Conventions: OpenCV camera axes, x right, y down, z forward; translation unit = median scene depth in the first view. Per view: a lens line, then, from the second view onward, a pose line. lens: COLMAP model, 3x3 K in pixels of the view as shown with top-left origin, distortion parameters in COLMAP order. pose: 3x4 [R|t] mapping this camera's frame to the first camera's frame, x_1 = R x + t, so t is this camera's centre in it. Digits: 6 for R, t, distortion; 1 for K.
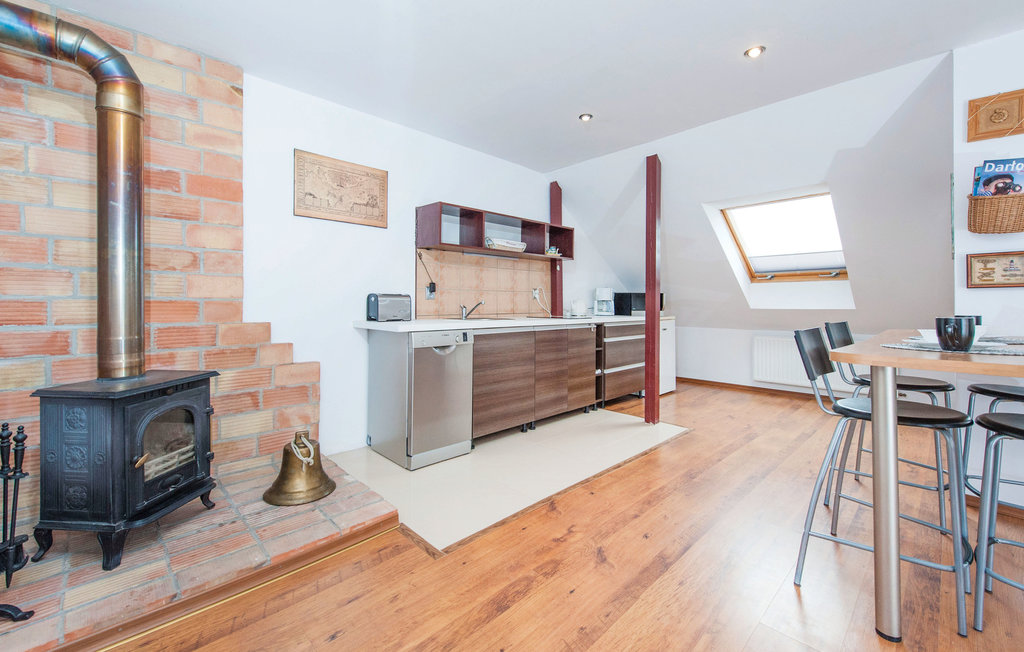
lens RADIAL K [[430.5, 0, 513.2], [0, 430.5, 298.6], [0, 0, 1]] dist [0.011539, -0.004438]
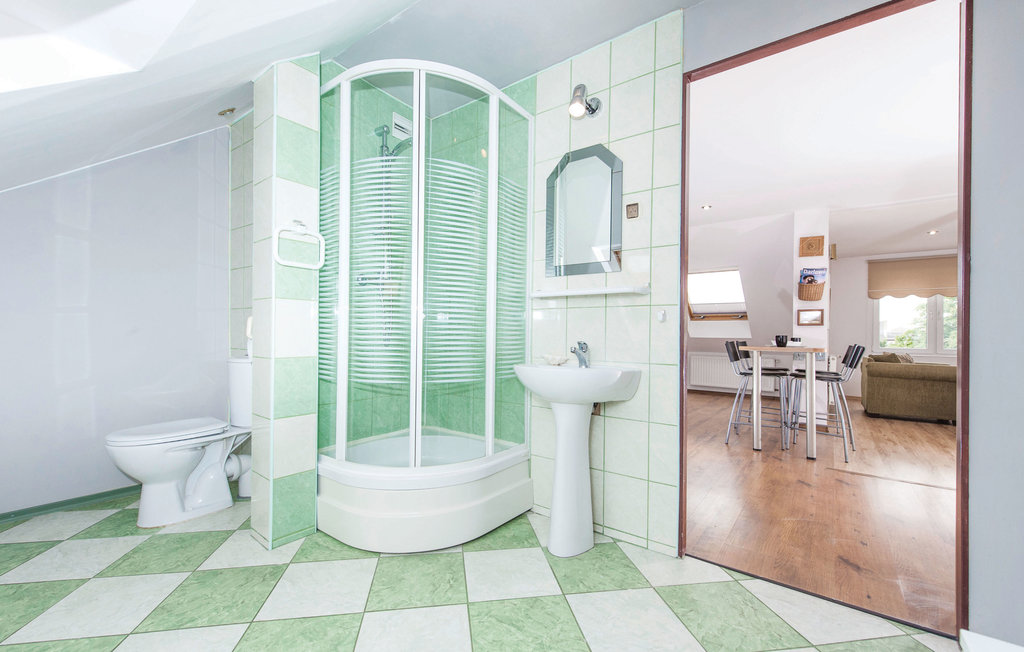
lens RADIAL K [[423.7, 0, 512.0], [0, 423.7, 326.0], [0, 0, 1]] dist [0.028740, 0.000036]
pose [[0.988333, 0.022966, 0.150568, -0.623452], [-0.021005, 0.999673, -0.014606, 0.036284], [-0.150854, 0.011273, 0.988492, -0.825489]]
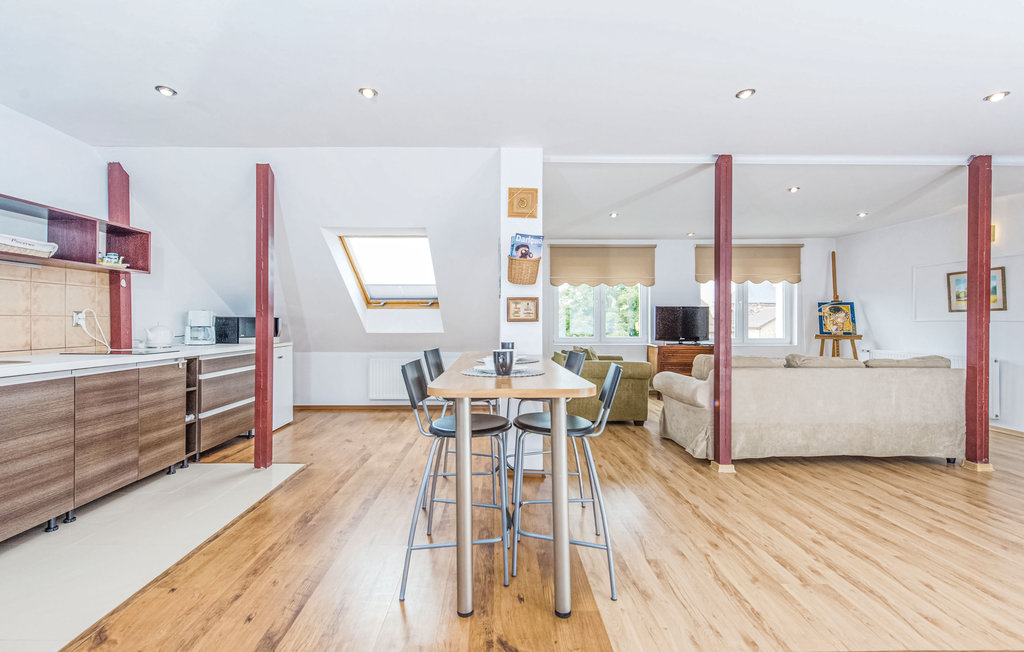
lens RADIAL K [[429.4, 0, 512.0], [0, 429.4, 326.0], [0, 0, 1]] dist [-0.000595, -0.000556]
pose [[0.676712, -0.008289, 0.736201, 0.029989], [-0.006229, 0.999836, 0.016983, -0.031333], [-0.736222, -0.016079, 0.676550, 0.042909]]
